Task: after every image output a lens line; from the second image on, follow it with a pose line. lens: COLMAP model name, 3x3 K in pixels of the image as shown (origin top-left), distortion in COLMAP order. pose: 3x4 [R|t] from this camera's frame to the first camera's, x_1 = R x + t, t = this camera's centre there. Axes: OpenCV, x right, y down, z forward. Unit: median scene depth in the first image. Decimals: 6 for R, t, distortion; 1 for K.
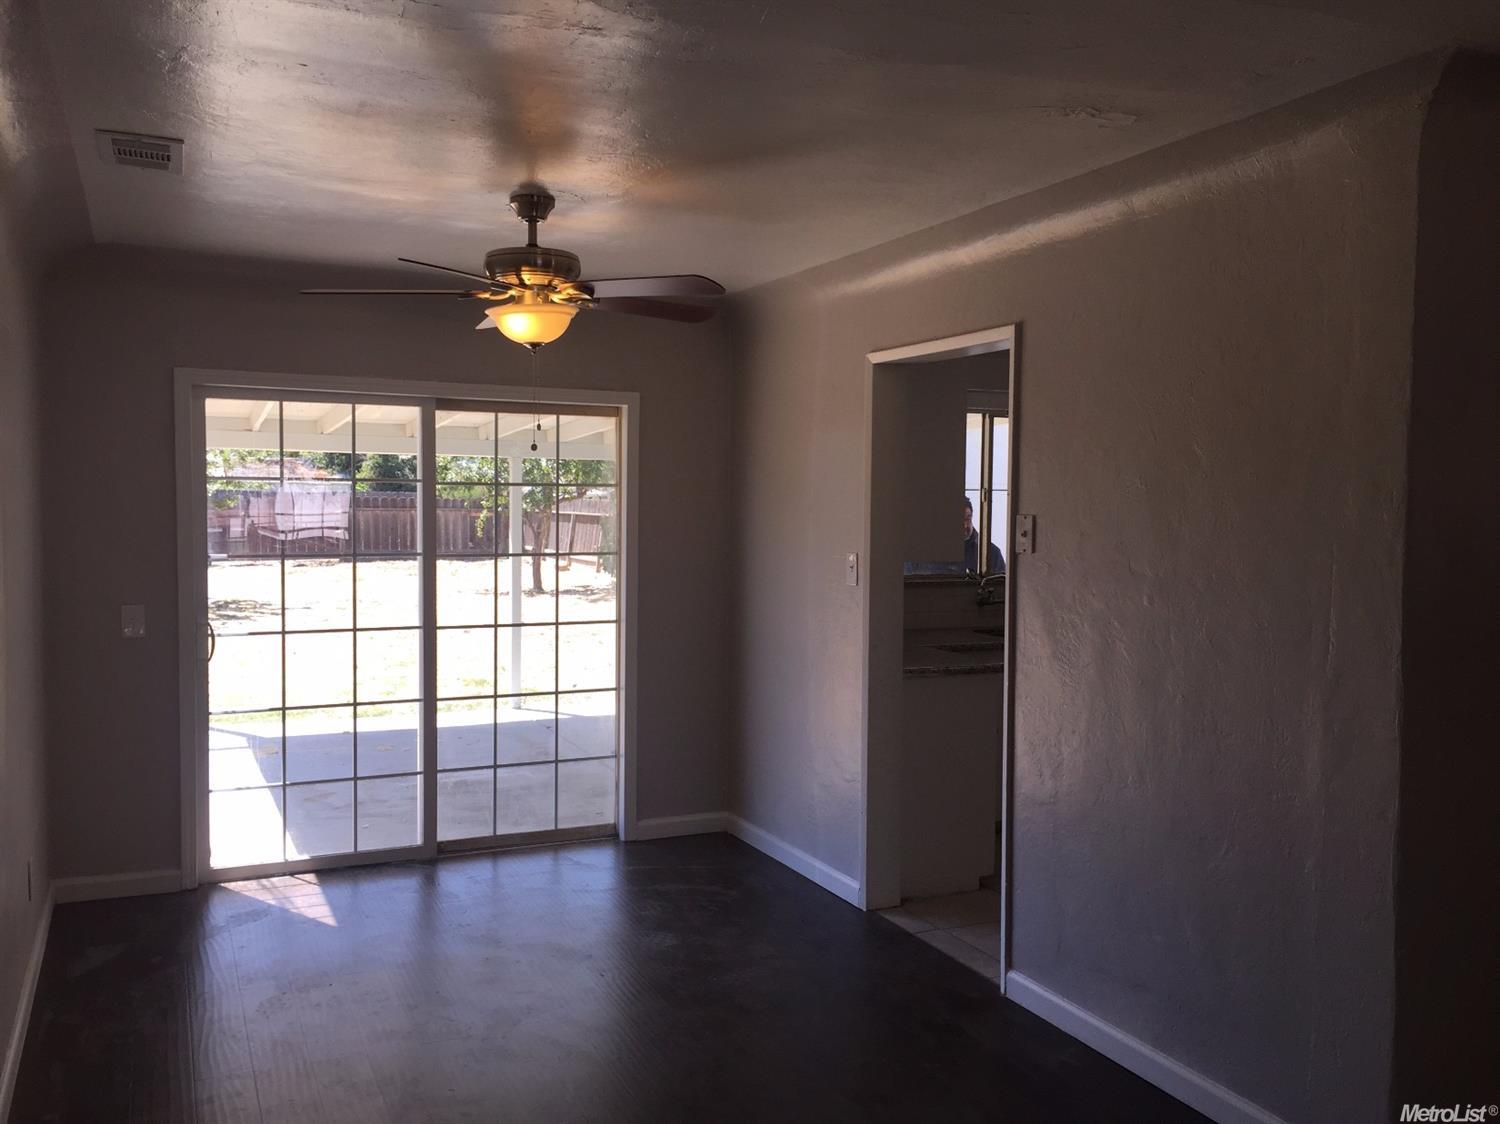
lens RADIAL K [[1285.0, 0, 750.0], [0, 1285.0, 562.0], [0, 0, 1]] dist [0.077967, -0.091029]
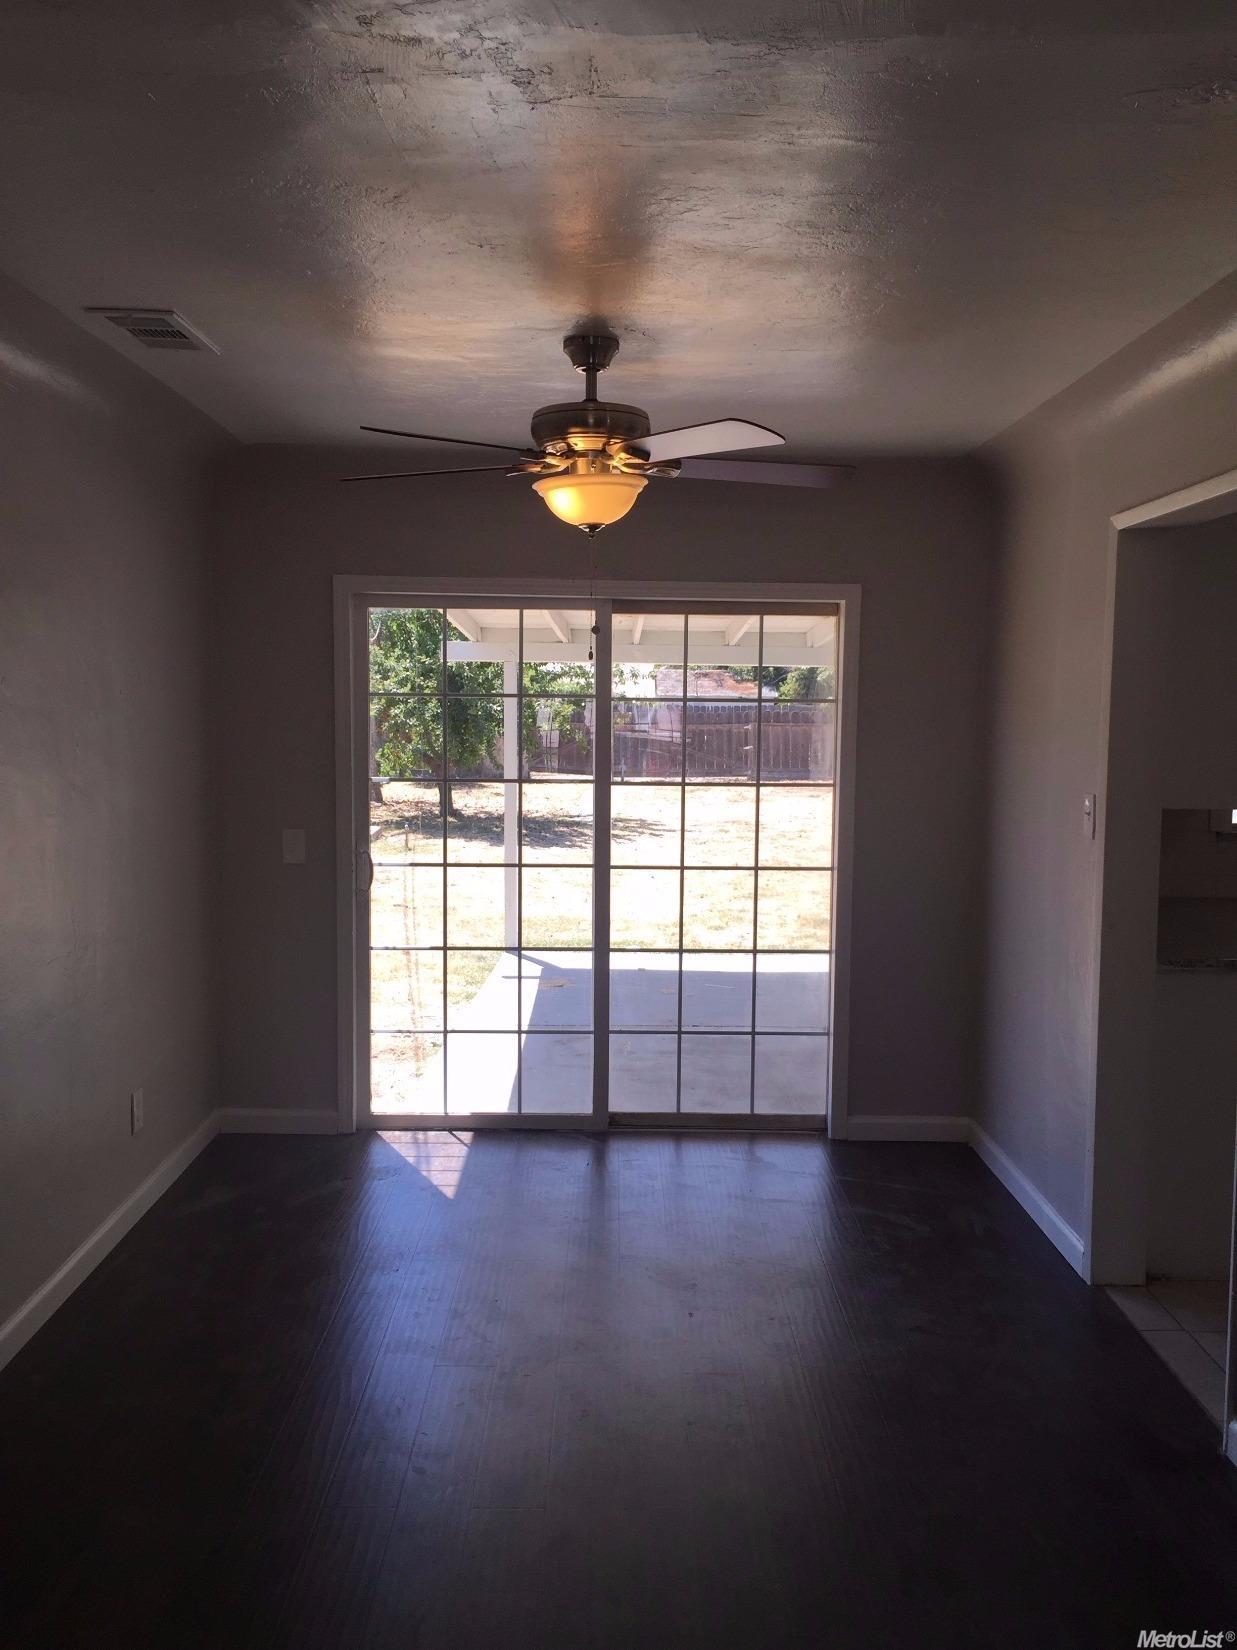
lens RADIAL K [[1413.5, 0, 626.2], [0, 1413.5, 826.4], [0, 0, 1]] dist [0.077967, -0.091029]
pose [[0.911505, 0.036058, -0.409704, 0.162021], [-0.023248, 0.999074, 0.036206, -0.011286], [0.410631, -0.023477, 0.911500, 0.150796]]
